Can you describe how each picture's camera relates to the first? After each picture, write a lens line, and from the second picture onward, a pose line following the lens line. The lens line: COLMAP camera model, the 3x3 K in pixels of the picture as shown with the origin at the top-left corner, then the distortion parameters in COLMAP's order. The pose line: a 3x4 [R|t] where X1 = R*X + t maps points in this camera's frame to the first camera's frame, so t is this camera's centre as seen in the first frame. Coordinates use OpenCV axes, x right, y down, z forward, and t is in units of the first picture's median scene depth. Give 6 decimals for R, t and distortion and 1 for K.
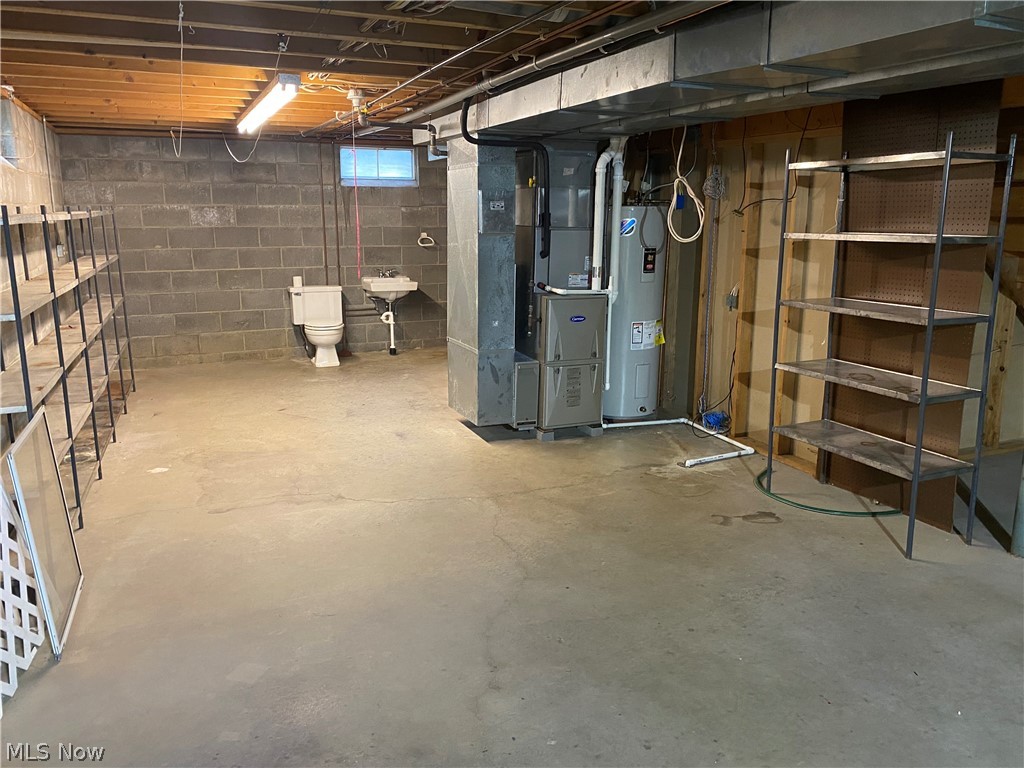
lens RADIAL K [[775.7, 0, 512.1], [0, 775.7, 380.8], [0, 0, 1]] dist [0.054513, -0.067776]
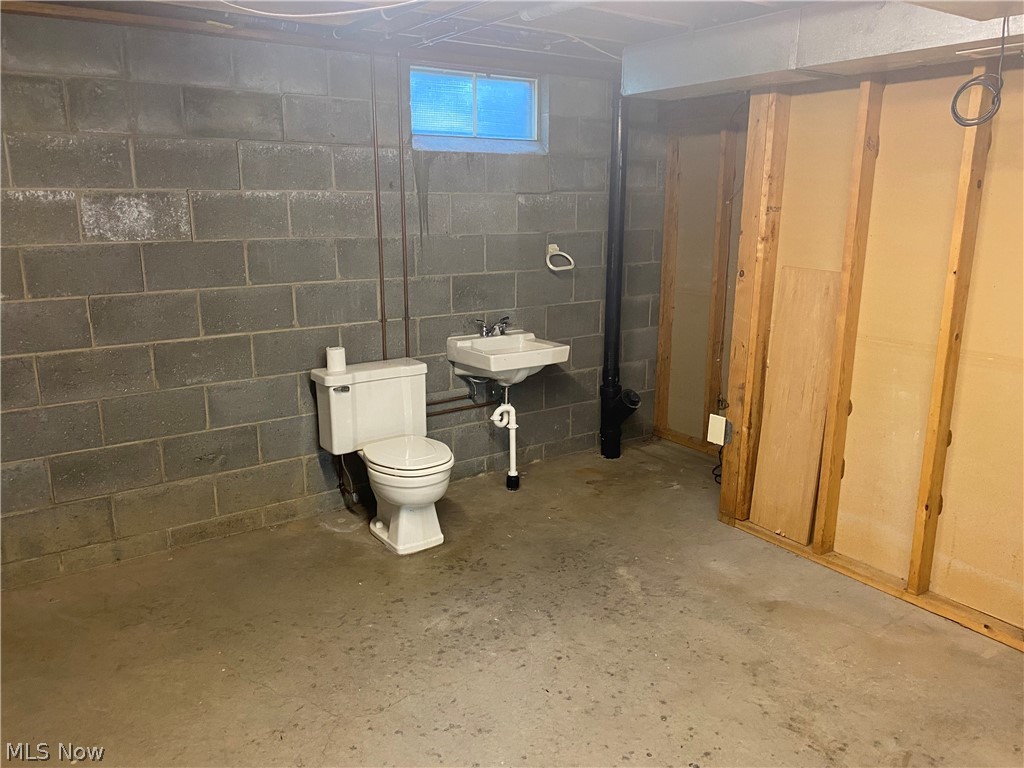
lens RADIAL K [[775.7, 0, 511.4], [0, 775.7, 382.8], [0, 0, 1]] dist [0.054513, -0.067776]
pose [[0.982015, -0.044491, 0.183484, -0.258533], [0.041858, 0.998958, 0.018201, -0.117675], [-0.184102, -0.010193, 0.982854, 0.534863]]
